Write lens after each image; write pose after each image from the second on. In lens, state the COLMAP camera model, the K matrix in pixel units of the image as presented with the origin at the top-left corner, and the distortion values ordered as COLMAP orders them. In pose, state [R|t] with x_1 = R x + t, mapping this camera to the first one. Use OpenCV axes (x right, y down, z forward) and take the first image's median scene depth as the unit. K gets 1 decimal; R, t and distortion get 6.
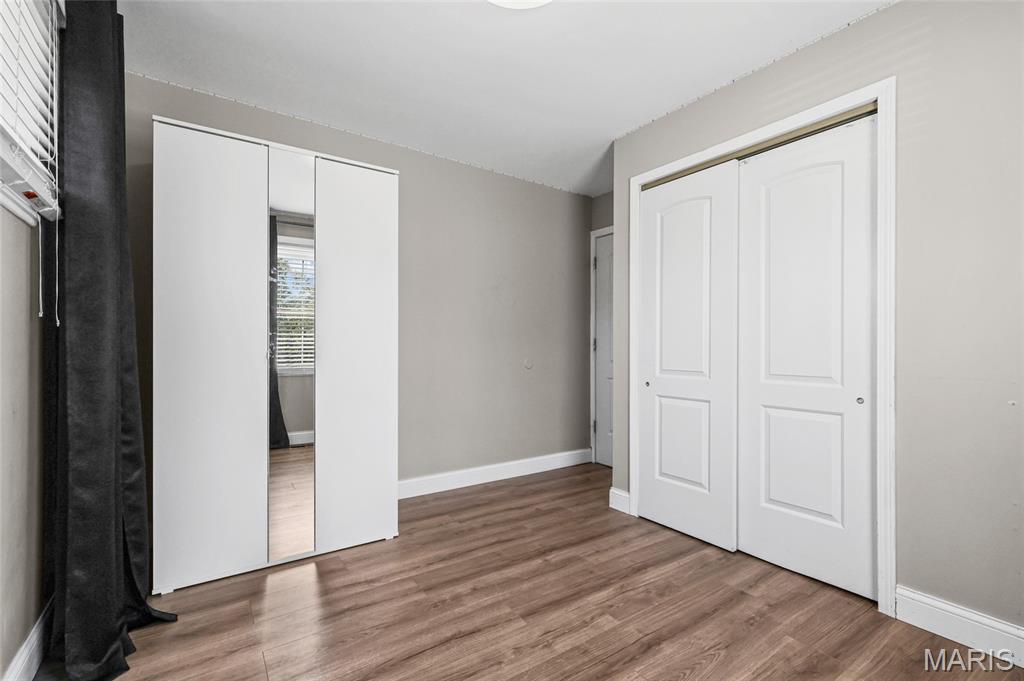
lens RADIAL K [[446.2, 0, 512.0], [0, 446.2, 340.5], [0, 0, 1]] dist [0.001263, 0.000342]
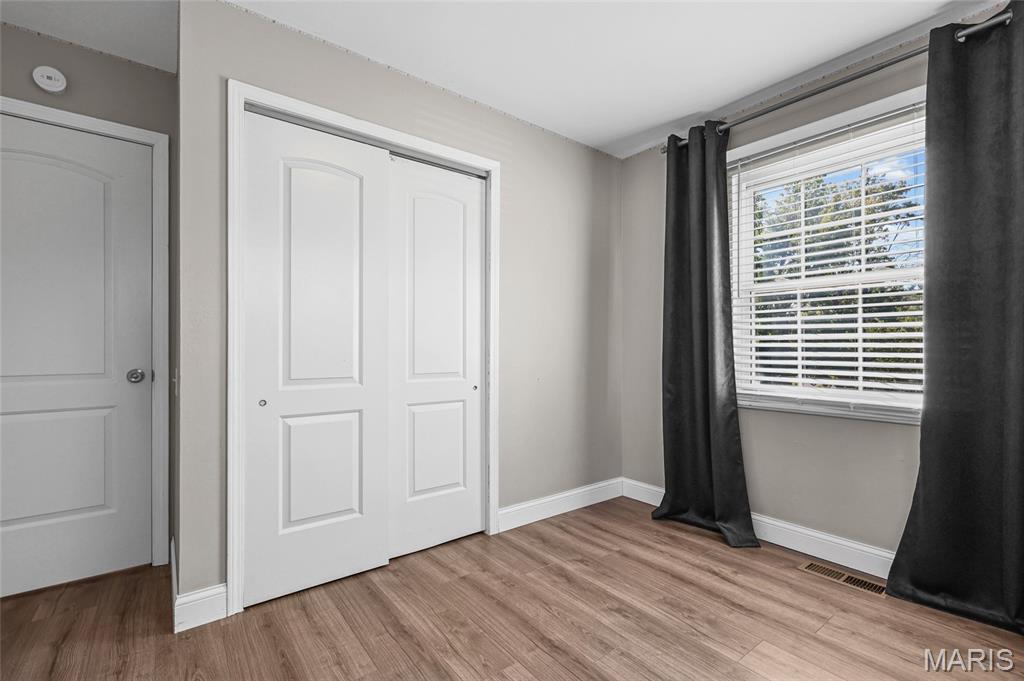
lens RADIAL K [[449.7, 0, 507.5], [0, 449.7, 349.3], [0, 0, 1]] dist [-0.000018, -0.000104]
pose [[-0.037146, 0.001772, 0.999308, -0.529776], [-0.007777, 0.999968, -0.002062, 0.019324], [-0.999280, -0.007848, -0.037131, 0.883173]]
